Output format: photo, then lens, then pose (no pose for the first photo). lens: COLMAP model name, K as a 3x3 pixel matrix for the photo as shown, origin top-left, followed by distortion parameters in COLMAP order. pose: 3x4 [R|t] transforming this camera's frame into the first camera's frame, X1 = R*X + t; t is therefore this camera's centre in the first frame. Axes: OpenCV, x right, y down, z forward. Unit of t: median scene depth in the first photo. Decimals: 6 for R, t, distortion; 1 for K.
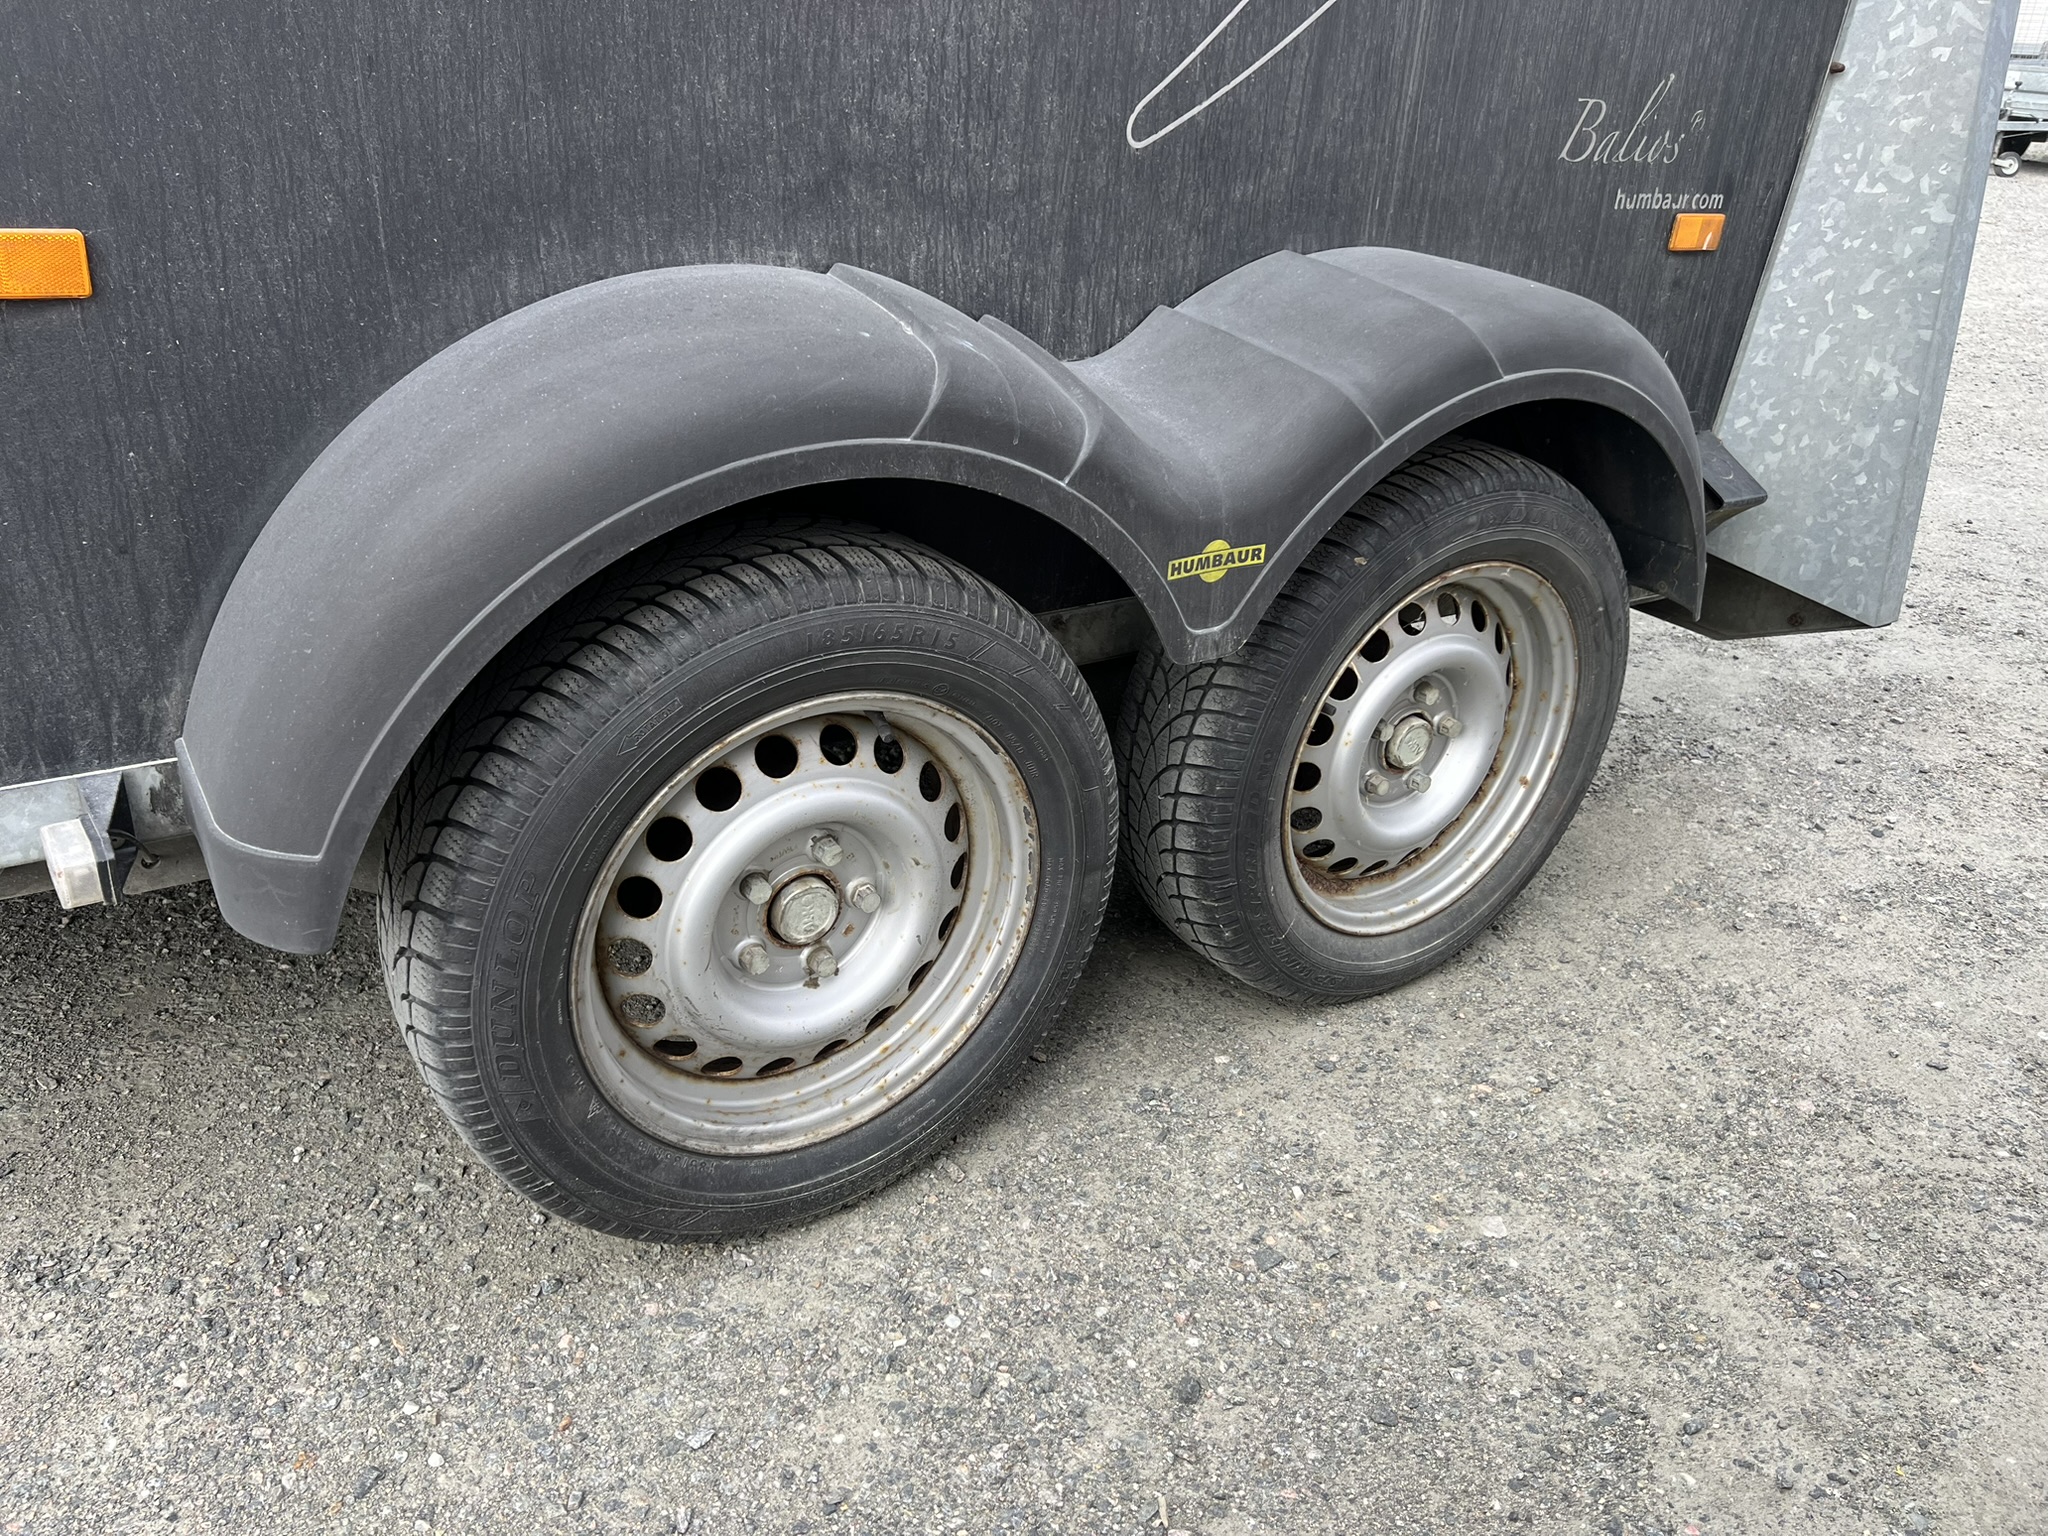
lens RADIAL K [[1518.6, 0, 1007.1], [0, 1518.6, 772.7], [0, 0, 1]] dist [0.053951, -0.062757]
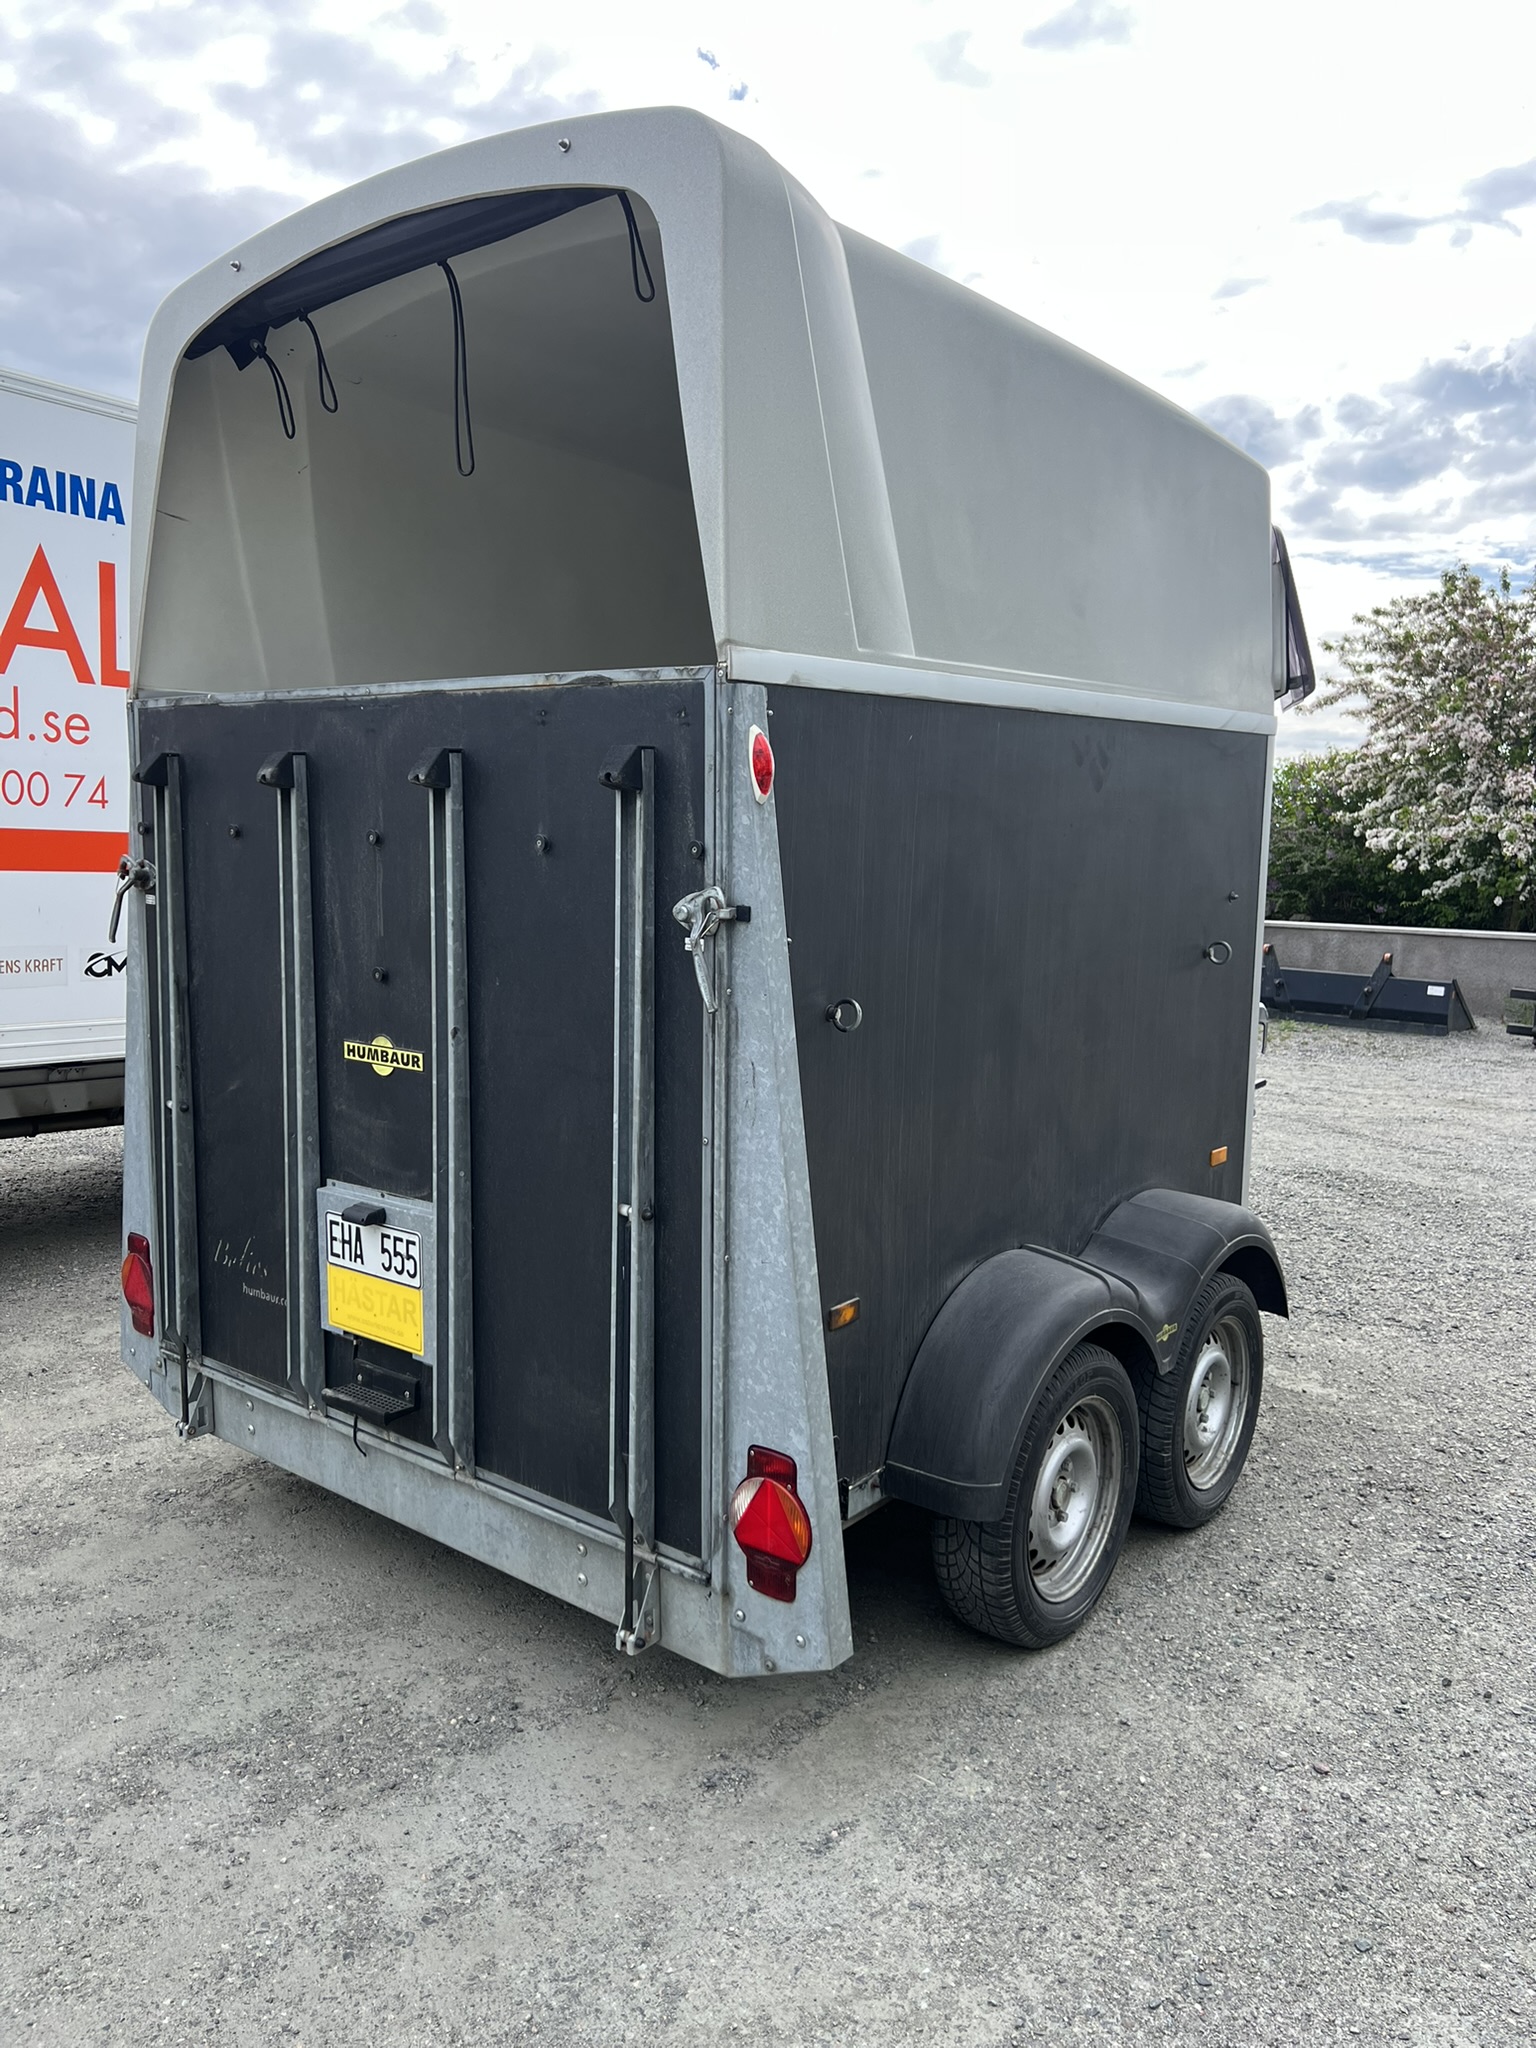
lens RADIAL K [[1518.6, 0, 779.8], [0, 1518.6, 1026.4], [0, 0, 1]] dist [0.053951, -0.062757]
pose [[-0.945866, -0.029692, -0.323196, 0.517724], [-0.203904, 0.829110, 0.520576, -1.890633], [0.252508, 0.558297, -0.790281, 2.946616]]
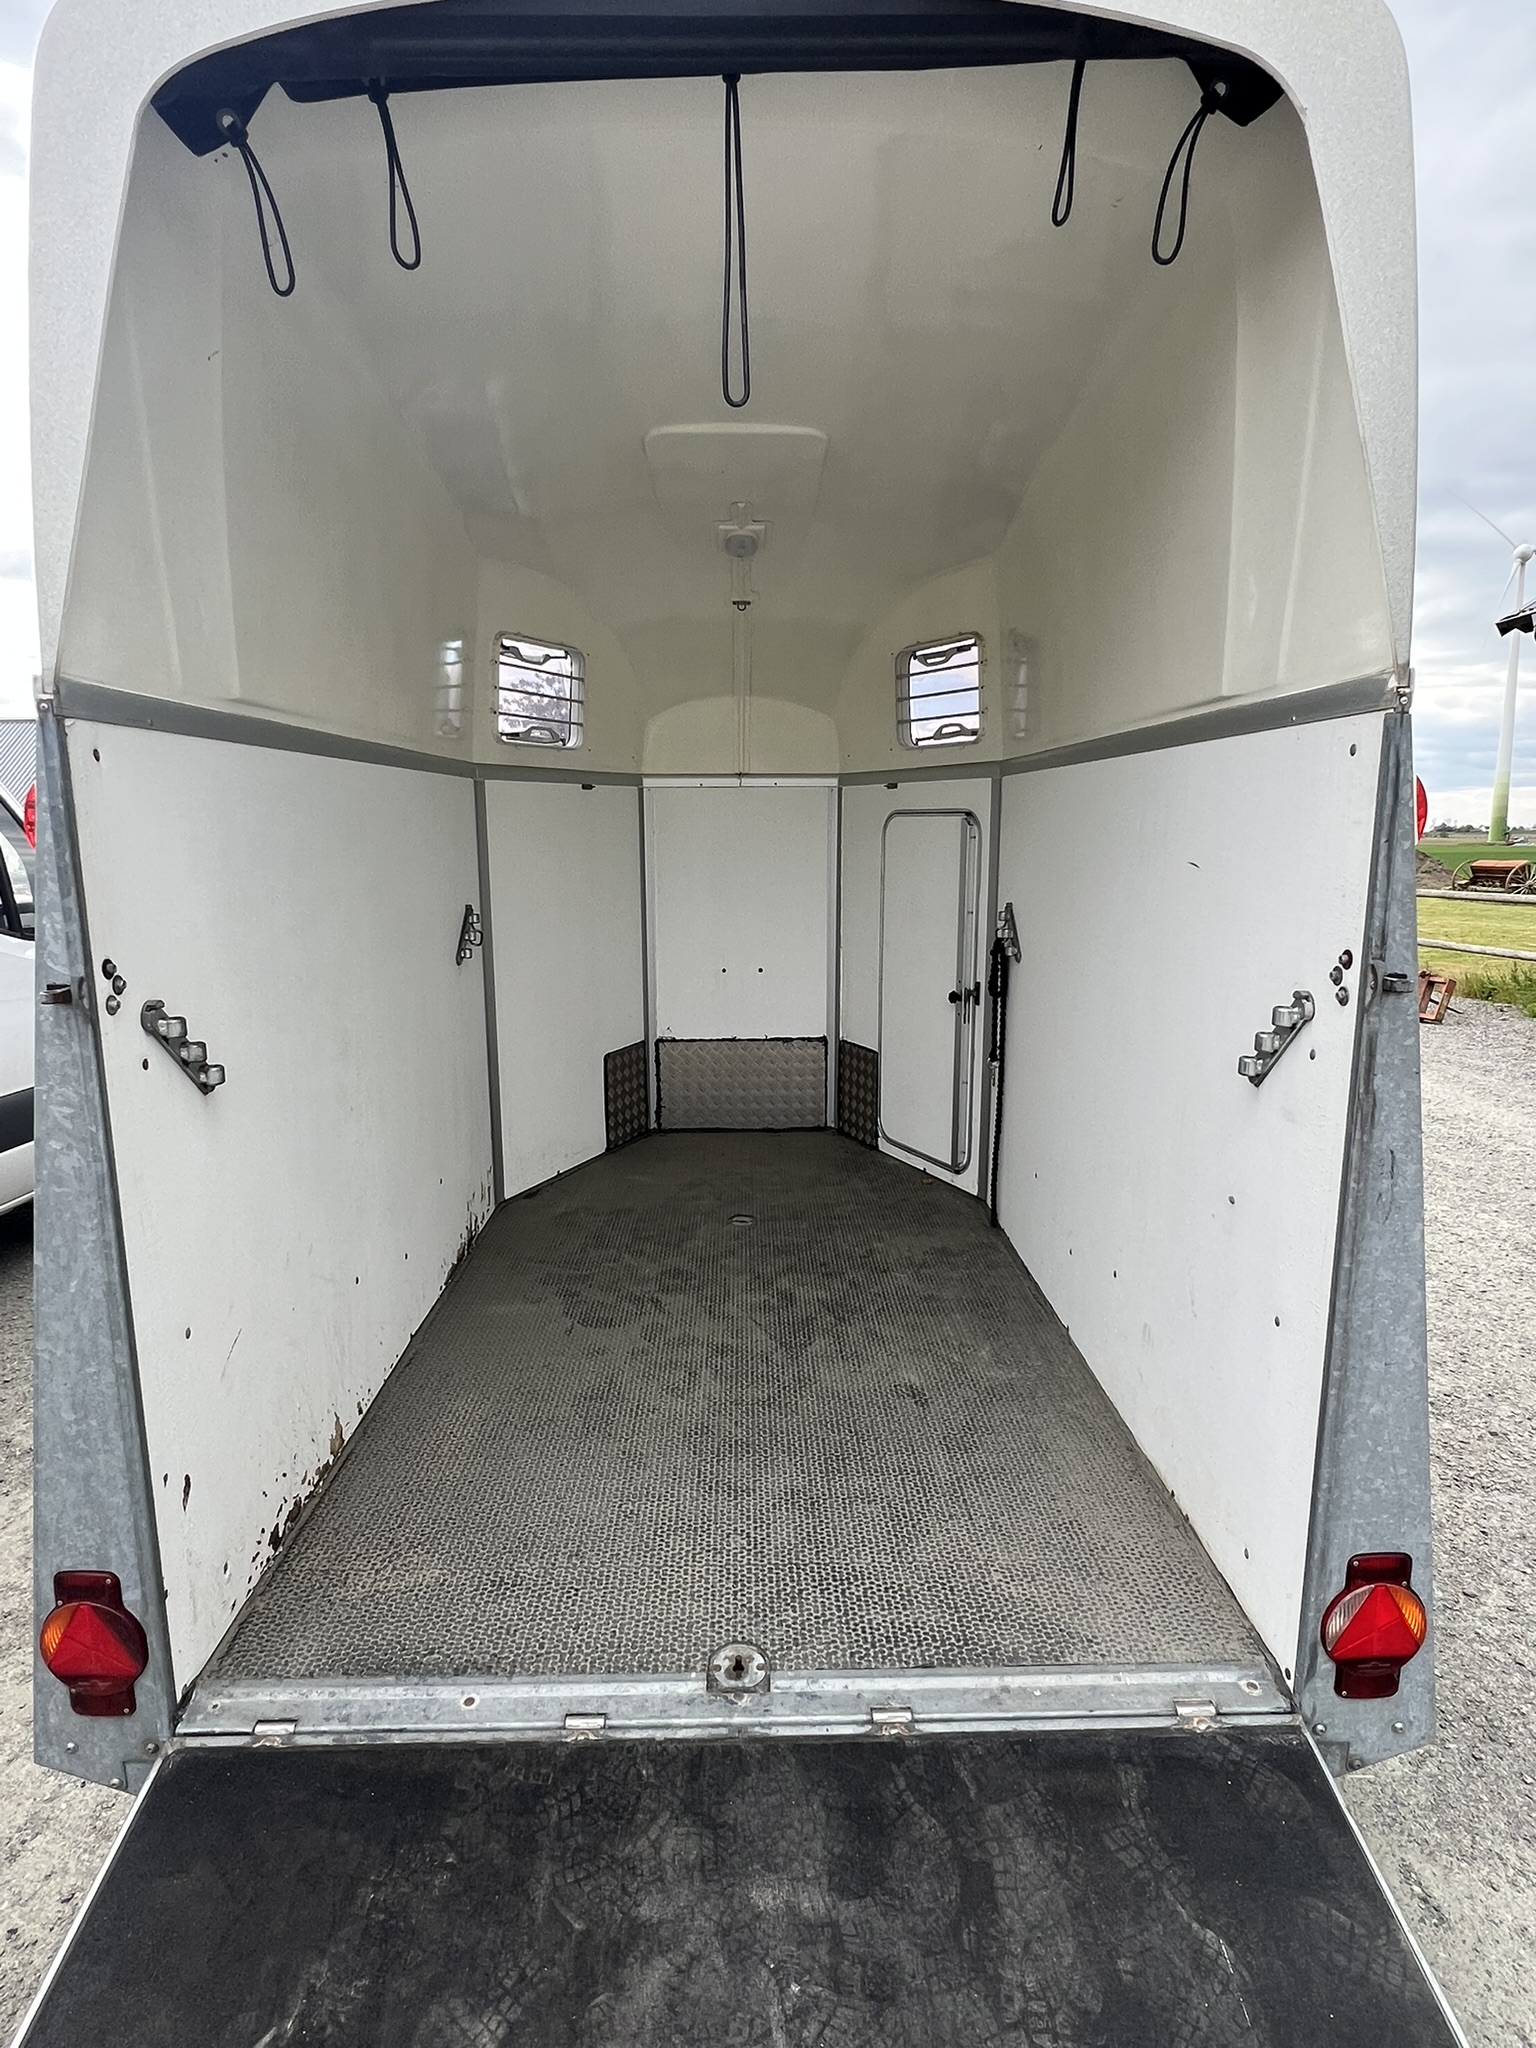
lens RADIAL K [[1096.3, 0, 758.0], [0, 1096.3, 1021.0], [0, 0, 1]] dist [-0.003470, 0.001862]
pose [[-0.533116, 0.090580, -0.841179, 1.117286], [-0.396492, 0.851561, 0.342983, -1.302870], [0.747383, 0.516371, -0.418067, 1.755041]]
